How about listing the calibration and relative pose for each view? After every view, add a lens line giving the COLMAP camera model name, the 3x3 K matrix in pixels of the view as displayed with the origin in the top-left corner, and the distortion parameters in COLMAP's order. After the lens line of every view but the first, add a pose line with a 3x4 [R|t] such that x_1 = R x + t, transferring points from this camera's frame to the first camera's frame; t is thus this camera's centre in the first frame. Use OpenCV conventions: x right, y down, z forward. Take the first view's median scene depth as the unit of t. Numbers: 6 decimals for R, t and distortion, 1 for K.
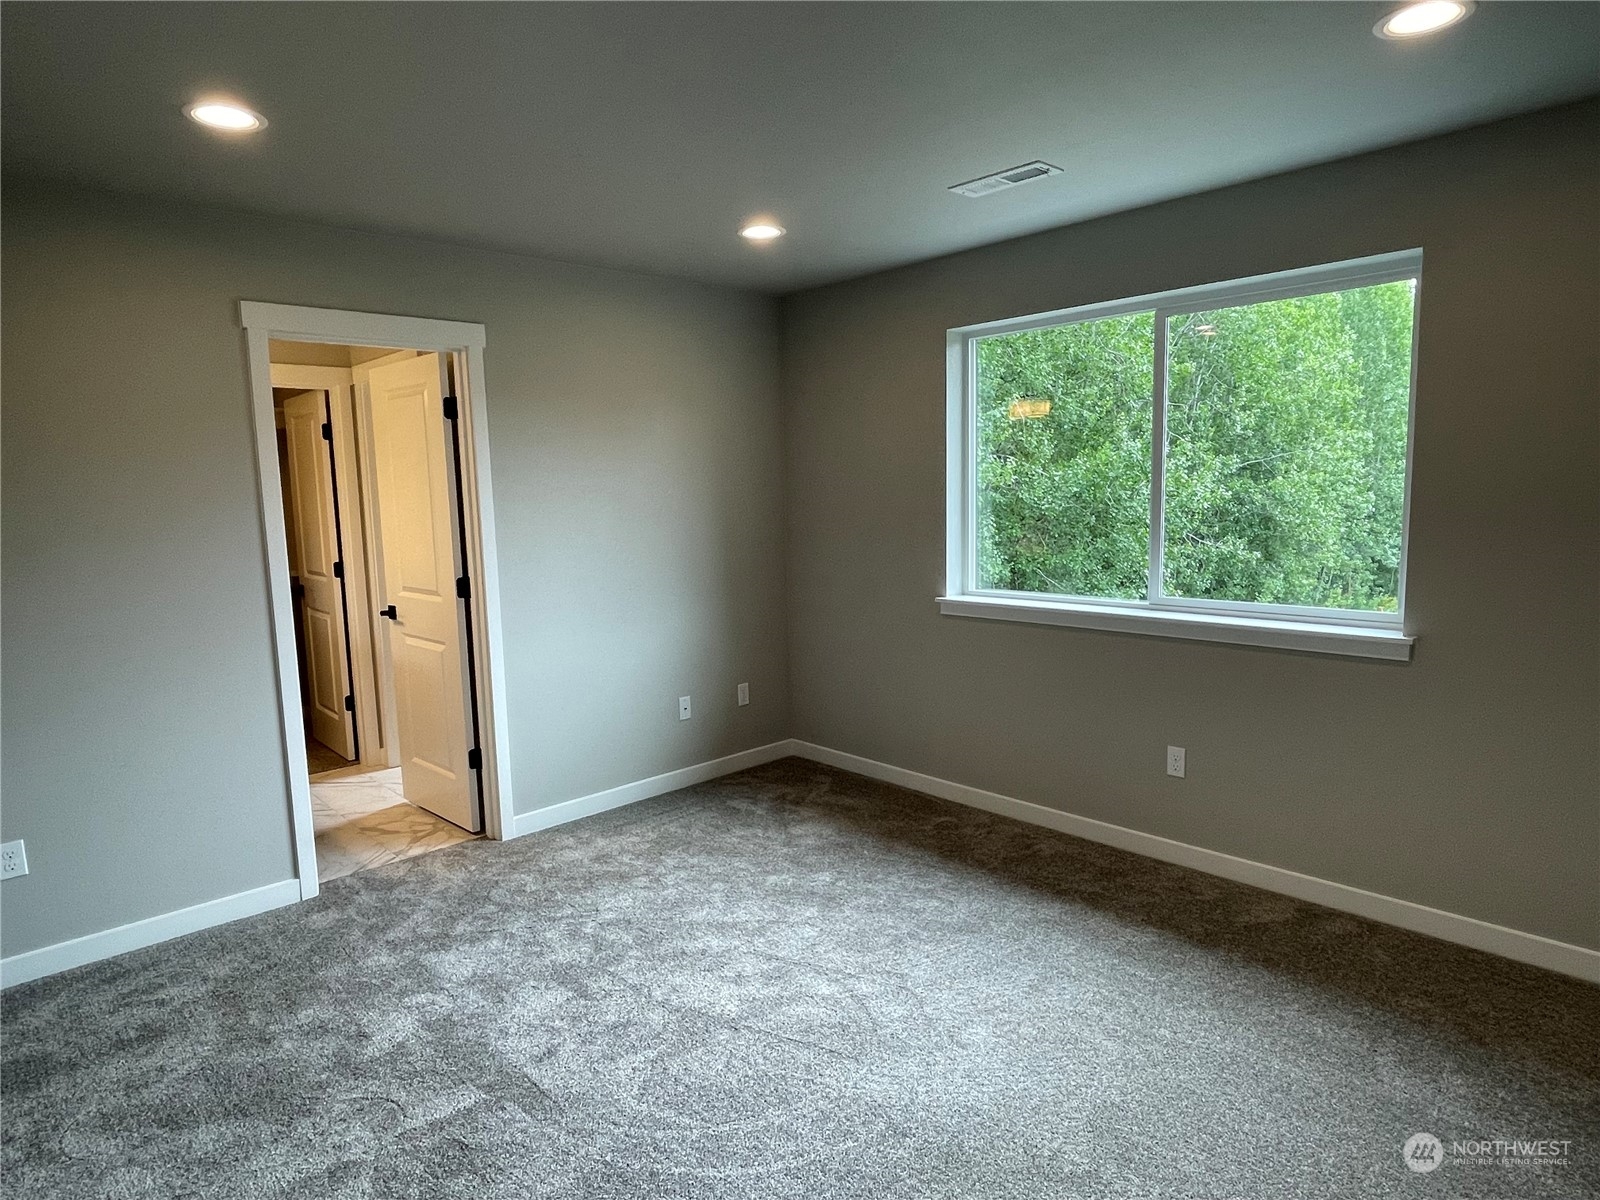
lens RADIAL K [[939.4, 0, 808.0], [0, 939.4, 607.9], [0, 0, 1]] dist [0.003996, -0.000573]
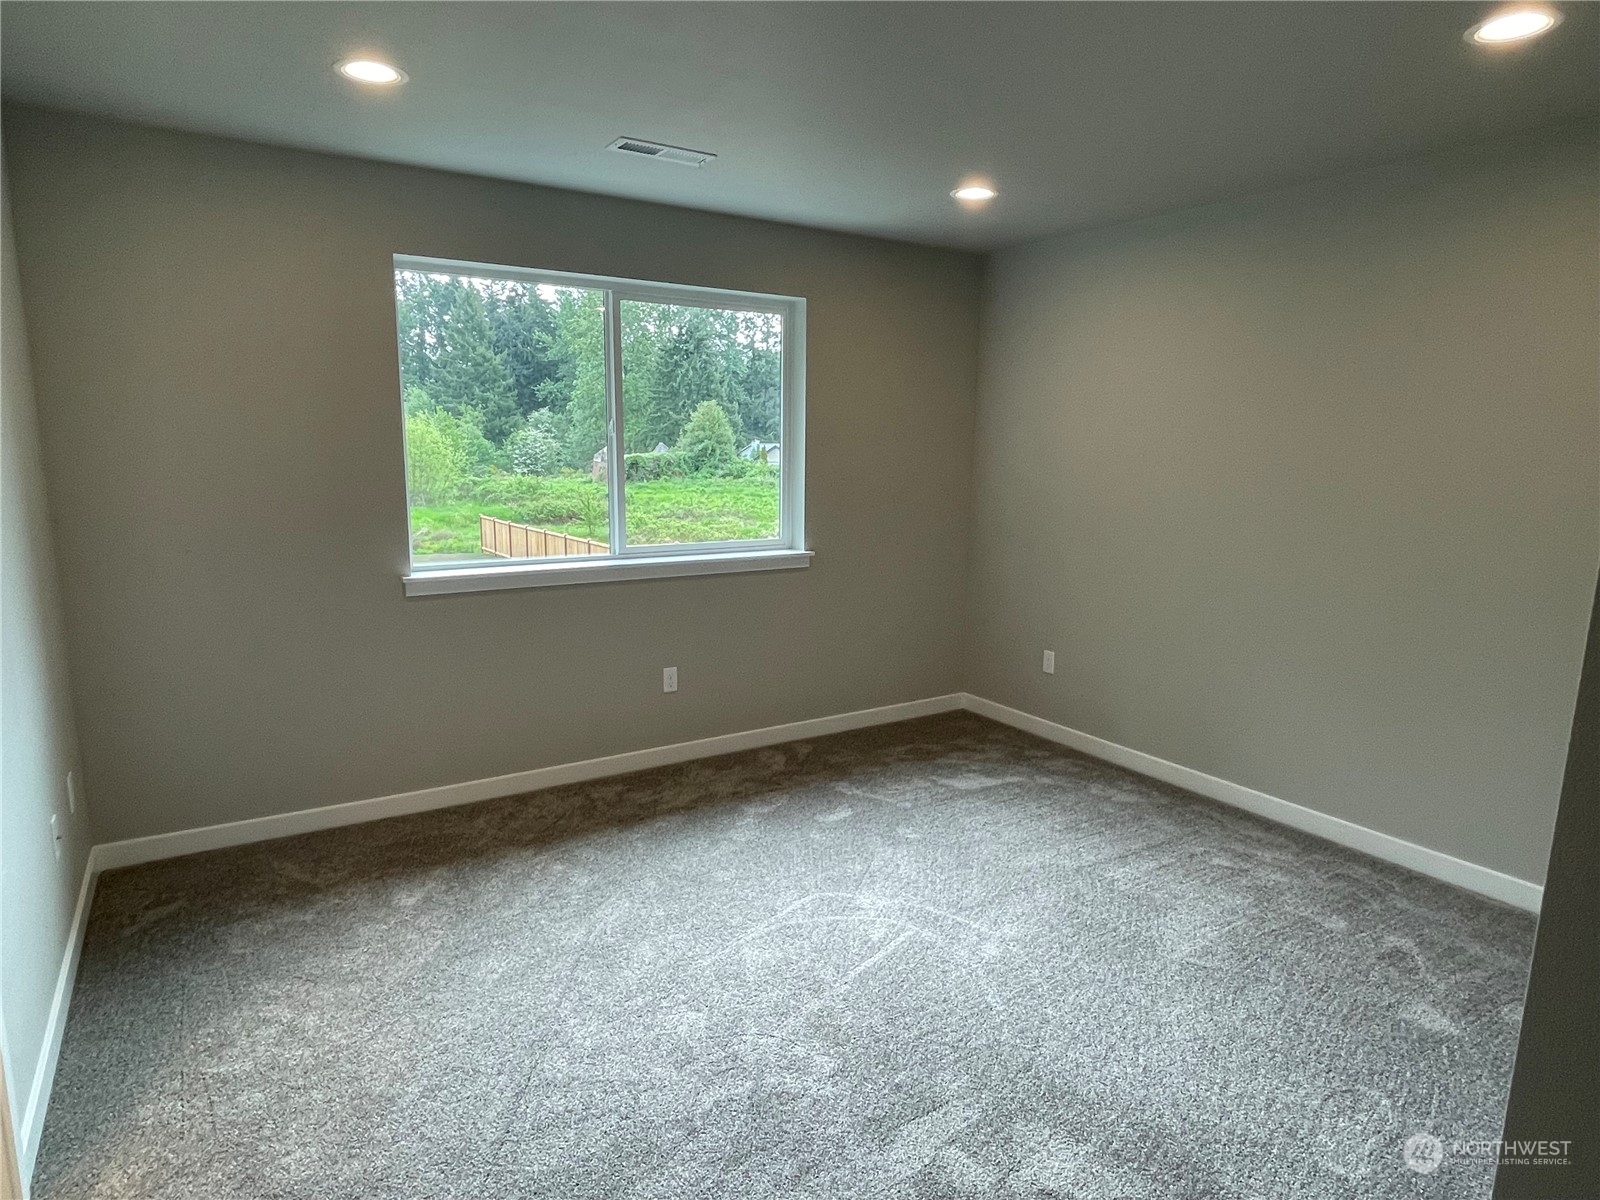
lens RADIAL K [[939.4, 0, 808.0], [0, 939.4, 607.9], [0, 0, 1]] dist [0.003996, -0.000573]
pose [[0.185329, -0.152196, 0.970819, -0.732972], [0.104847, 0.985357, 0.134459, -0.071797], [-0.977067, 0.076869, 0.198572, 0.580495]]
